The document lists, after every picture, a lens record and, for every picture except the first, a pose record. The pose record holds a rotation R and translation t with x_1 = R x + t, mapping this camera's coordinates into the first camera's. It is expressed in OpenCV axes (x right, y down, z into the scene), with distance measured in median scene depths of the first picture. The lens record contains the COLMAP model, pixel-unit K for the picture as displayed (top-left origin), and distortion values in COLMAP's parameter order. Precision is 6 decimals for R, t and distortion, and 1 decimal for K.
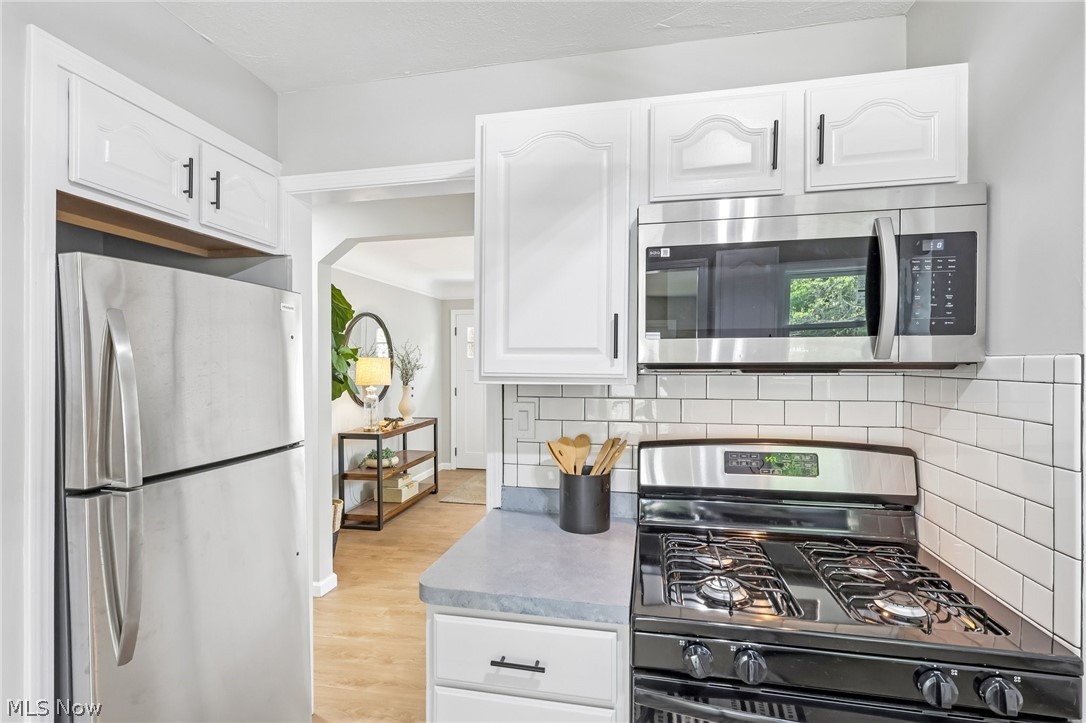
lens RADIAL K [[522.7, 0, 544.9], [0, 522.7, 366.8], [0, 0, 1]] dist [0.000567, -0.000357]
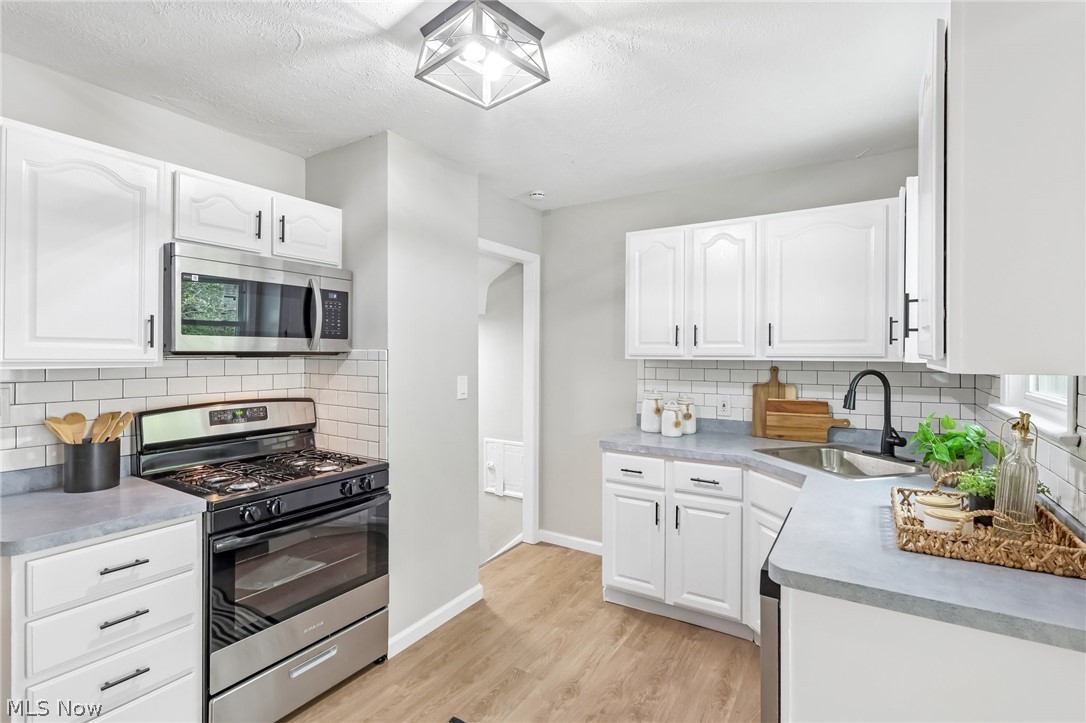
lens RADIAL K [[503.6, 0, 524.7], [0, 503.6, 359.1], [0, 0, 1]] dist [-0.000752, -0.000319]
pose [[0.376747, -0.007830, 0.926283, -0.661810], [-0.000033, 0.999964, 0.008466, 0.002607], [-0.926316, -0.003221, 0.376733, -0.372164]]
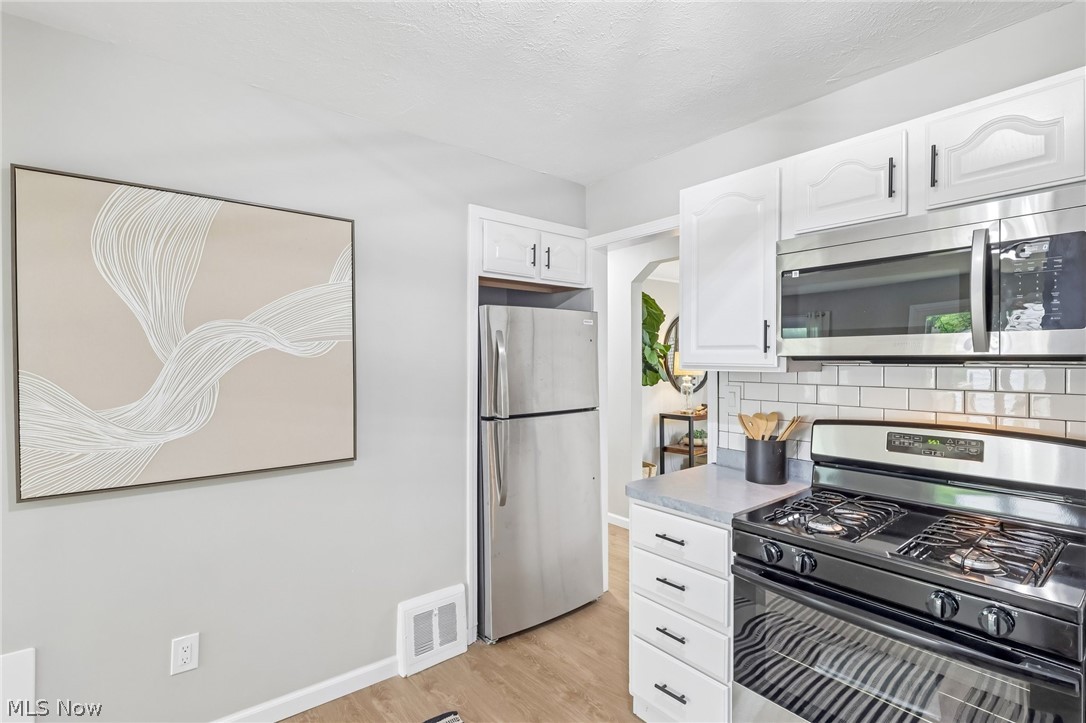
lens RADIAL K [[518.4, 0, 538.7], [0, 518.4, 358.3], [0, 0, 1]] dist [-0.000740, -0.000016]
pose [[0.773221, -0.000956, -0.634136, 0.494462], [-0.001236, 0.999995, -0.003014, 0.002722], [0.634136, 0.003114, 0.773216, -0.397142]]
